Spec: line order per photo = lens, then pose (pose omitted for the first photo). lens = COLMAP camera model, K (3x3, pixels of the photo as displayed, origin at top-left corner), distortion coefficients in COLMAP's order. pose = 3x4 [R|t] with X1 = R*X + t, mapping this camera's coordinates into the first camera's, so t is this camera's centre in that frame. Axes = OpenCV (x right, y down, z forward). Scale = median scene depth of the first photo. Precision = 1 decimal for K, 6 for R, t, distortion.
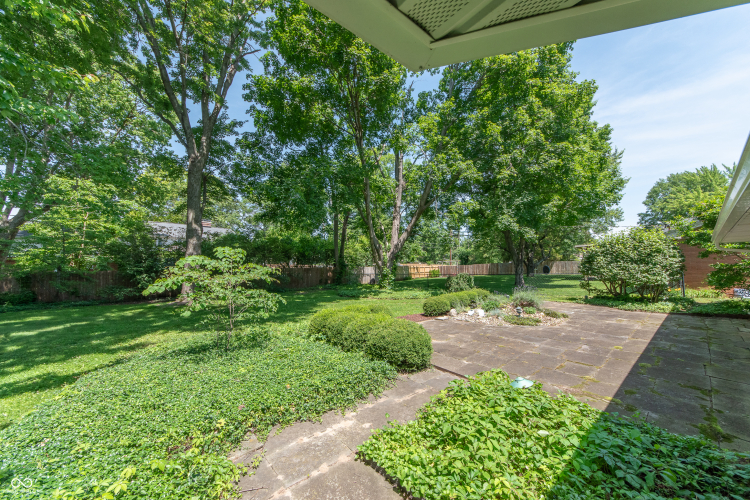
lens RADIAL K [[269.4, 0, 375.0], [0, 269.4, 250.0], [0, 0, 1]] dist [-0.001675, 0.000032]
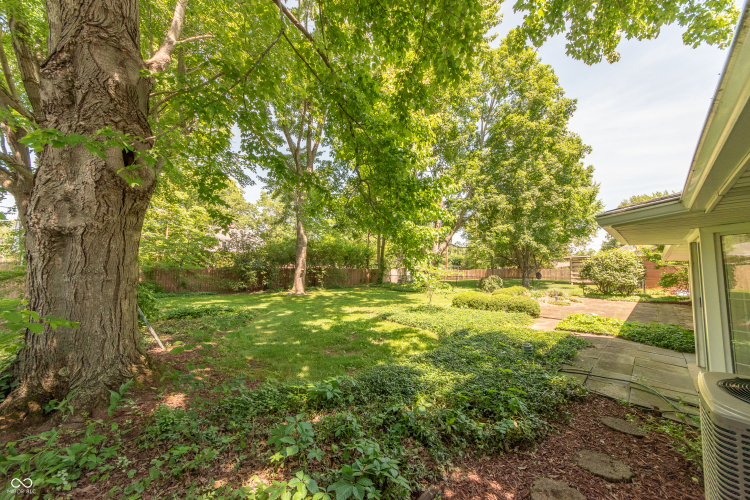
lens RADIAL K [[269.4, 0, 375.0], [0, 269.4, 250.0], [0, 0, 1]] dist [-0.001675, 0.000032]
pose [[0.996717, 0.029845, 0.075259, -0.485457], [-0.029053, 0.999511, -0.011589, -0.015696], [-0.075568, 0.009364, 0.997097, -0.397914]]
